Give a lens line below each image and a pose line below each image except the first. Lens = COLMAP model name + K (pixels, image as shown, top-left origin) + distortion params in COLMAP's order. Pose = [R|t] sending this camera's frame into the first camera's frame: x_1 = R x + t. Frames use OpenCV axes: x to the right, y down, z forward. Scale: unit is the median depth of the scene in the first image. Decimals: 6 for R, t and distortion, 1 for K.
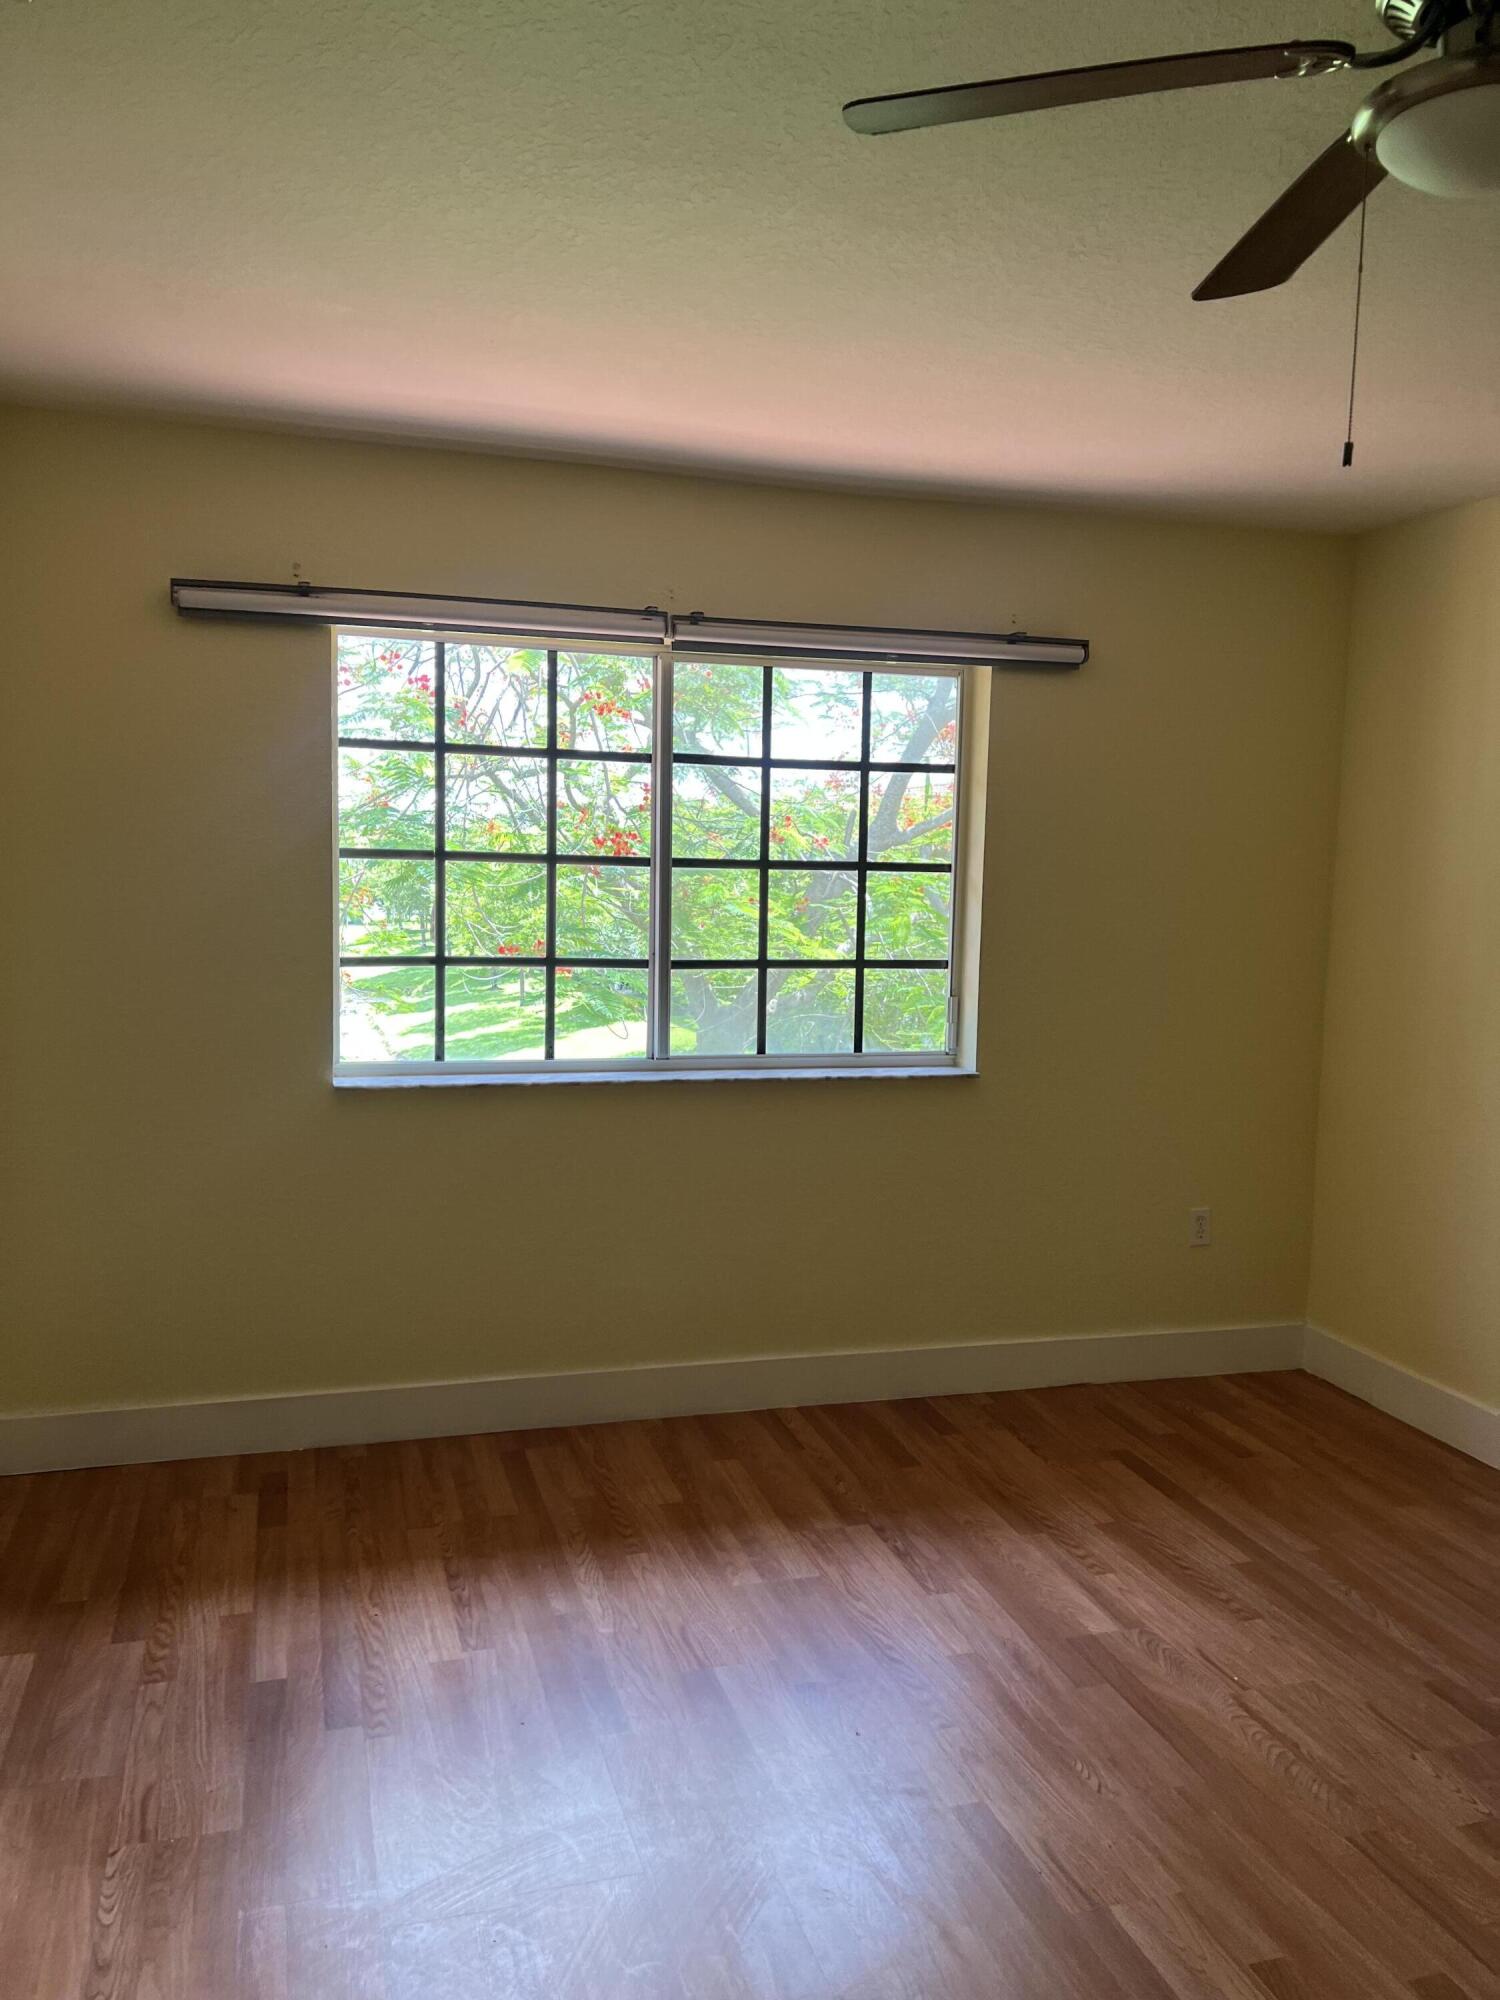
lens RADIAL K [[1493.2, 0, 750.0], [0, 1493.2, 1000.0], [0, 0, 1]] dist [0.079224, -0.153137]
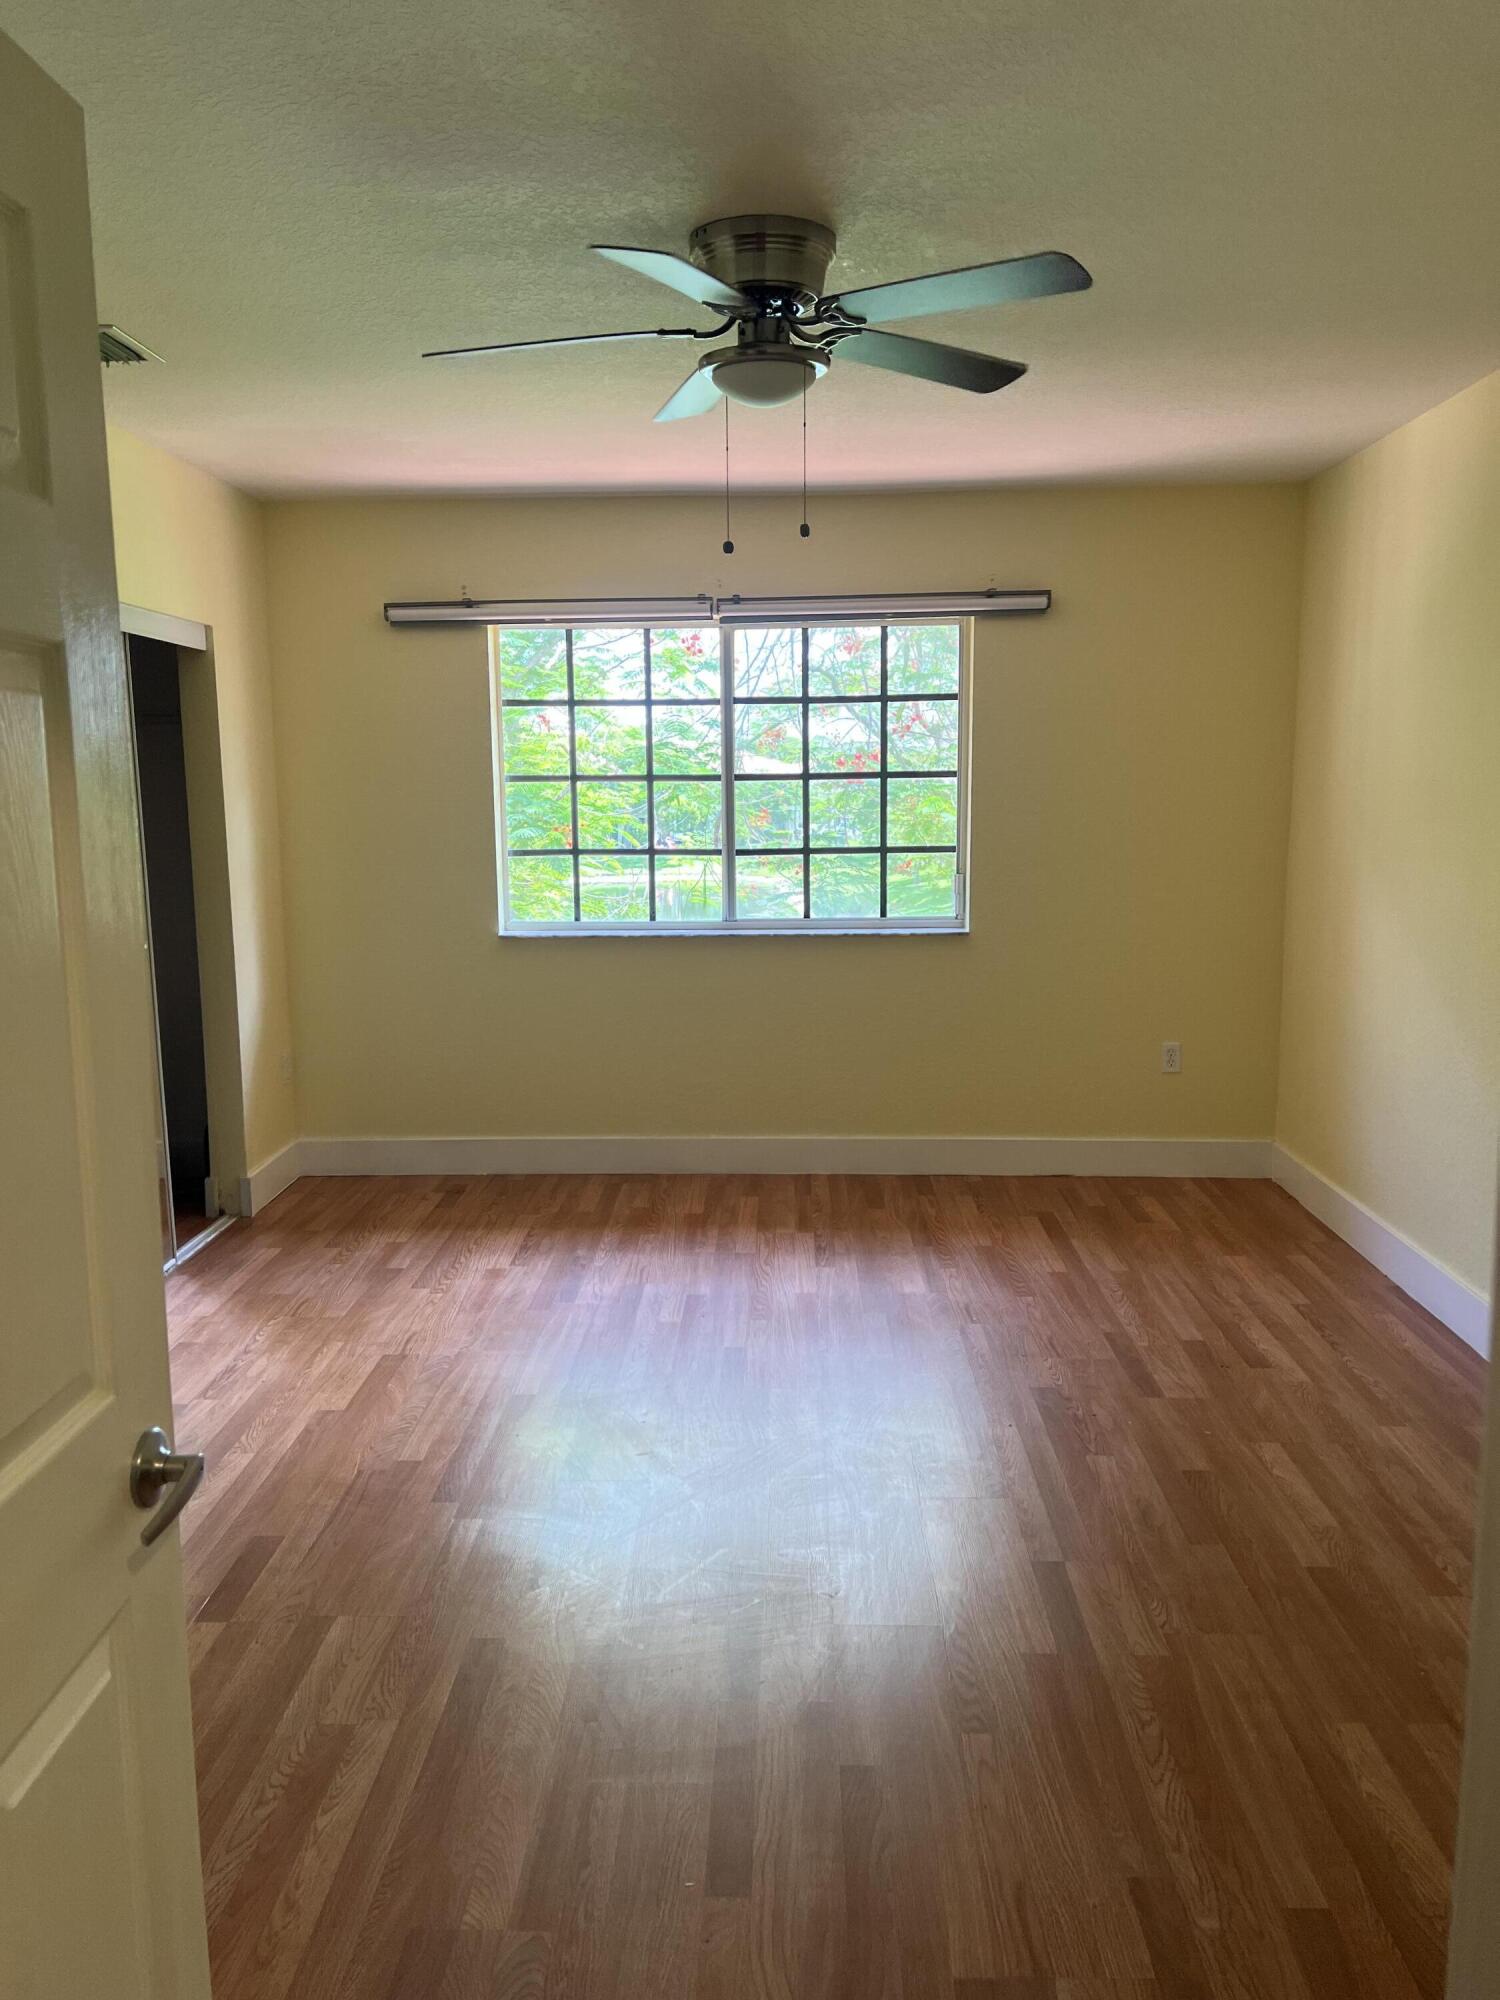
lens RADIAL K [[1493.2, 0, 750.0], [0, 1493.2, 1000.0], [0, 0, 1]] dist [0.079224, -0.153137]
pose [[0.948479, 0.012727, -0.316585, 0.415028], [0.003788, 0.998666, 0.051494, 0.043867], [0.316818, -0.050040, 0.947165, -0.325182]]
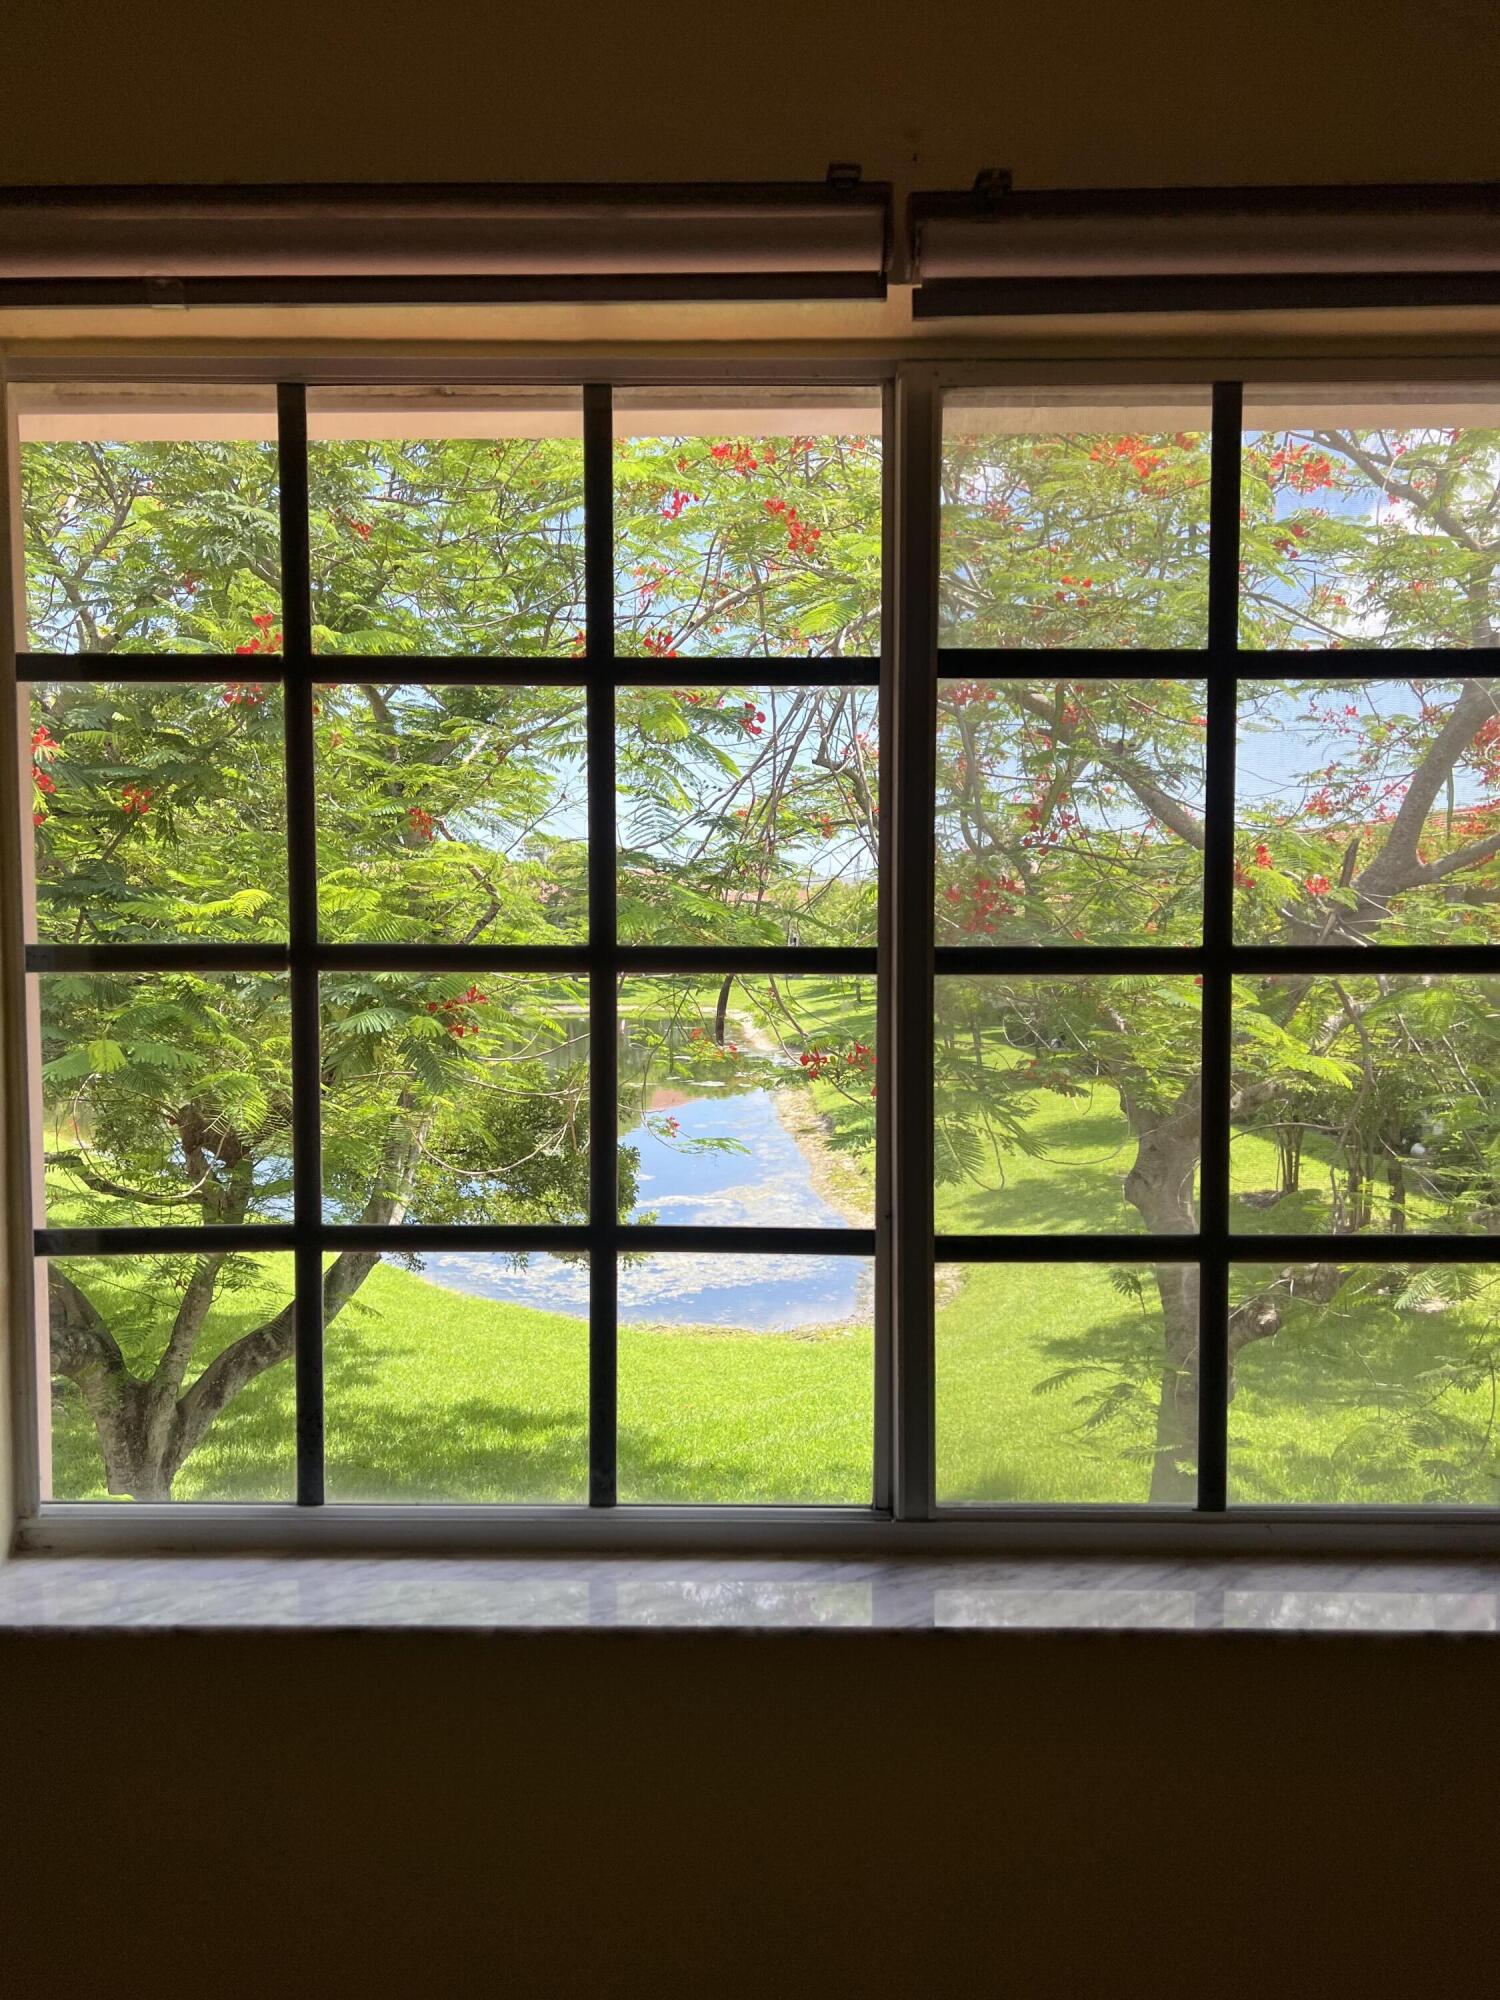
lens RADIAL K [[1493.2, 0, 750.0], [0, 1493.2, 1000.0], [0, 0, 1]] dist [0.079224, -0.153137]
pose [[0.956413, -0.005026, -0.291974, 0.008640], [-0.004502, 0.999479, -0.031955, -0.074787], [0.291982, 0.031877, 0.955892, 0.674300]]
